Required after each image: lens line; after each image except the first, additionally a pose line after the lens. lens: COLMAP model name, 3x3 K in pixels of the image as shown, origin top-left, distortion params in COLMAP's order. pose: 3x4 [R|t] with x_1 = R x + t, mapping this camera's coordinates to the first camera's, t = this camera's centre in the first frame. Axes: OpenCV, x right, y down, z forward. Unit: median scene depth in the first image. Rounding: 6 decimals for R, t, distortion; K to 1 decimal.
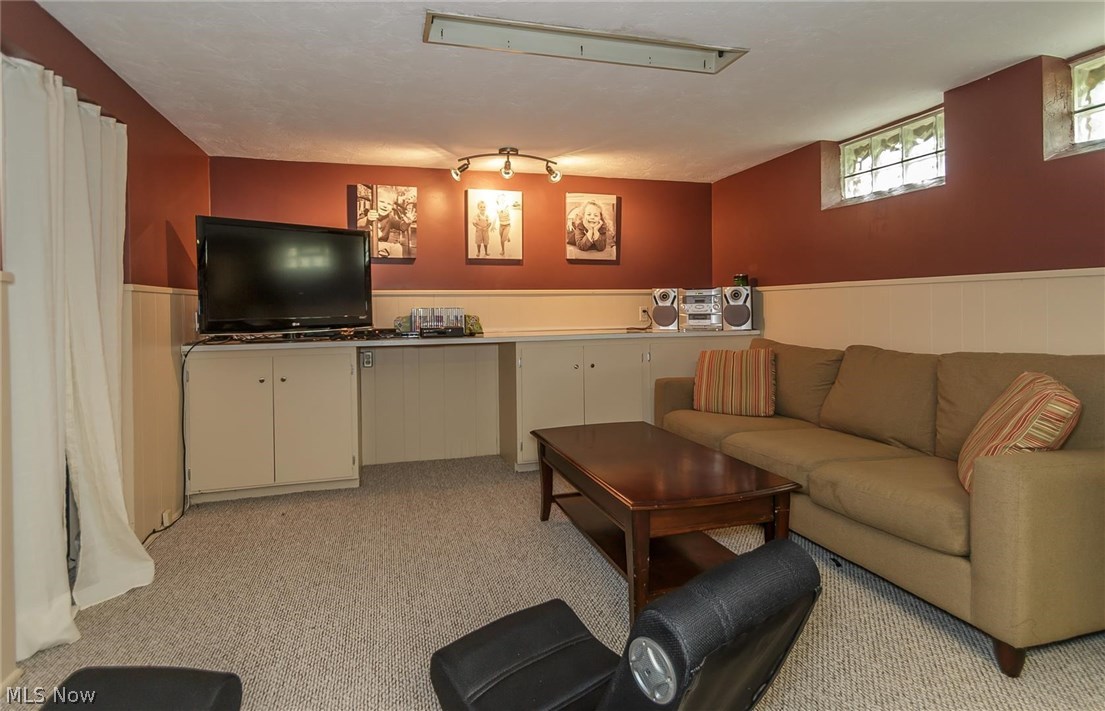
lens RADIAL K [[593.8, 0, 551.6], [0, 593.8, 312.4], [0, 0, 1]] dist [0.037397, 0.000105]
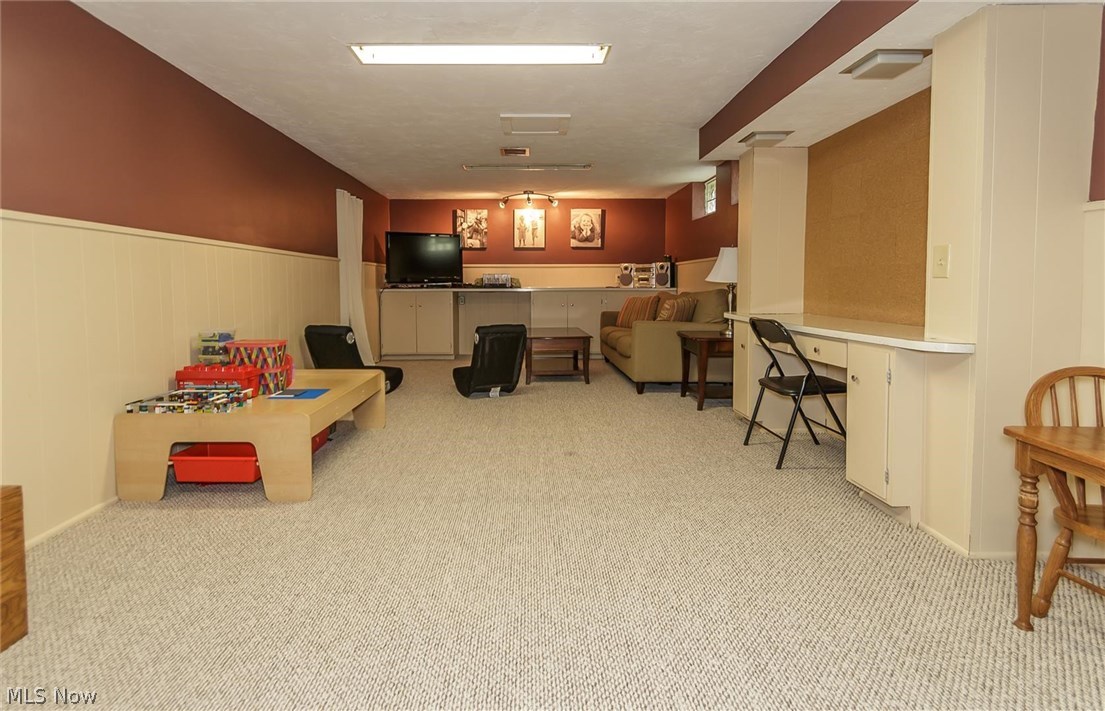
lens RADIAL K [[593.8, 0, 551.6], [0, 593.8, 312.4], [0, 0, 1]] dist [0.037397, 0.000105]
pose [[0.972114, 0.018367, -0.233790, 0.405797], [-0.008717, 0.999069, 0.042242, 0.032082], [0.234349, -0.039026, 0.971369, -0.769936]]
